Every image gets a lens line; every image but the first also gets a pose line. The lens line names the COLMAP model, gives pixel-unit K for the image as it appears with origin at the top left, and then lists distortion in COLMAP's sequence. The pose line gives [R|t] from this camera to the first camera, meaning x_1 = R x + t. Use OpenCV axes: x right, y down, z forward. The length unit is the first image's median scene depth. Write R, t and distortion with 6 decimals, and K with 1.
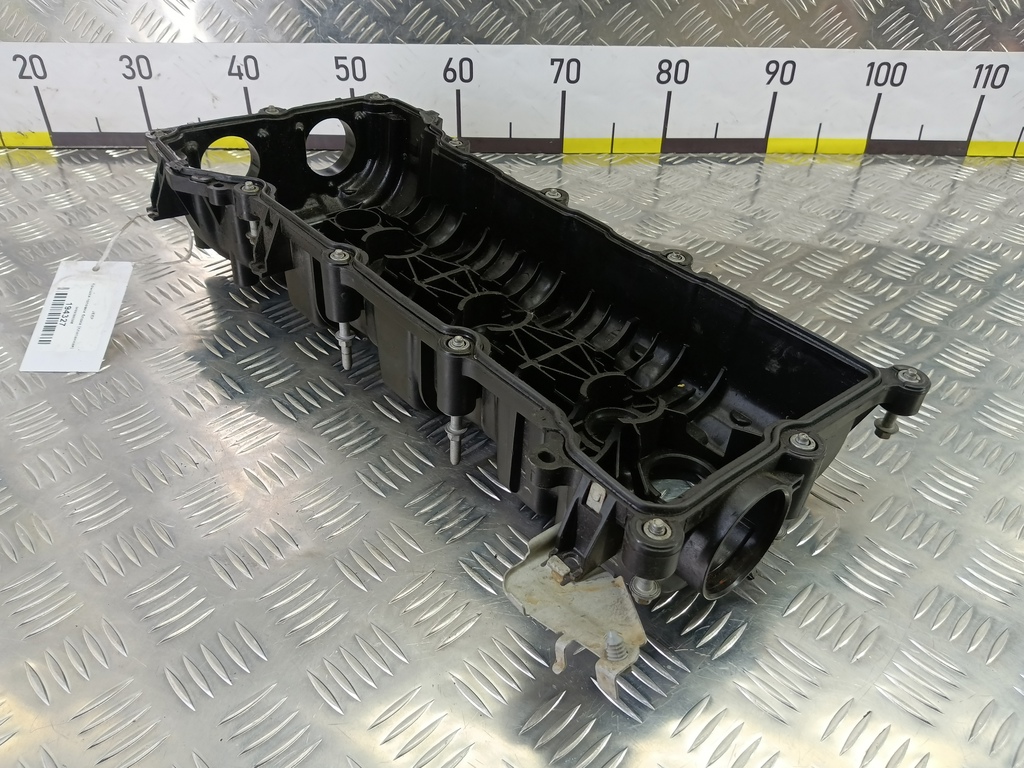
lens RADIAL K [[815.9, 0, 512.0], [0, 815.9, 384.0], [0, 0, 1]] dist [0.037947, -0.124162]
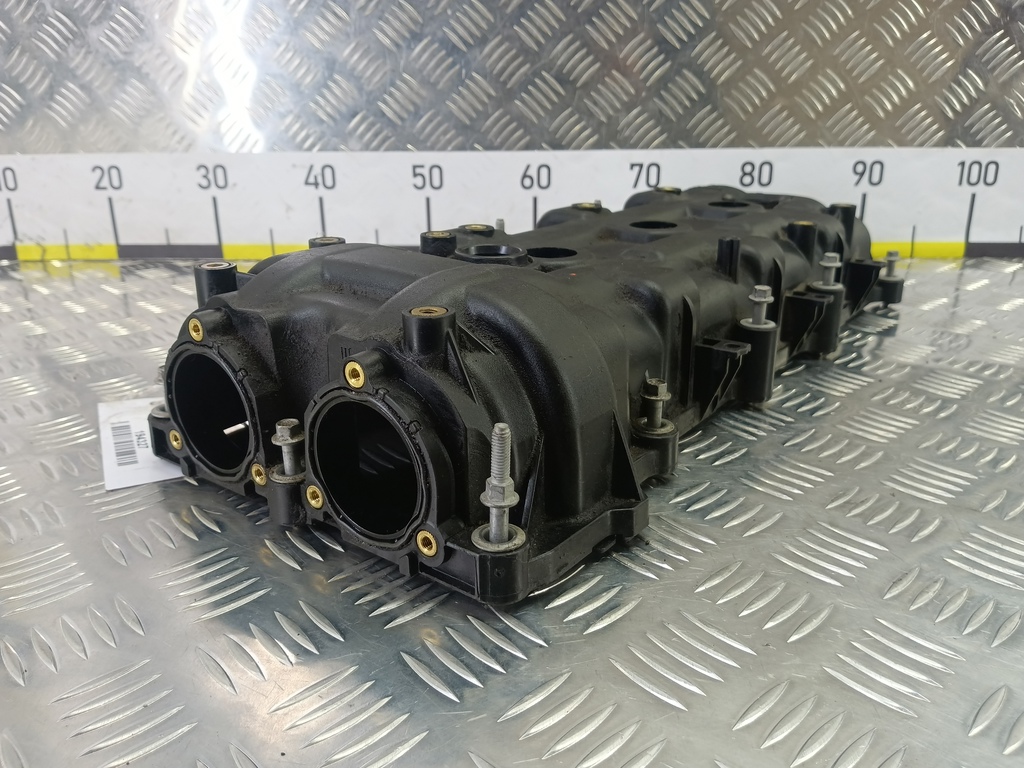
lens RADIAL K [[822.6, 0, 512.0], [0, 822.6, 384.0], [0, 0, 1]] dist [0.060958, -0.170166]
pose [[0.999104, -0.007131, -0.041707, -0.054947], [-0.005255, 0.957152, -0.289540, 0.144953], [0.041984, 0.289500, 0.956257, 0.118965]]
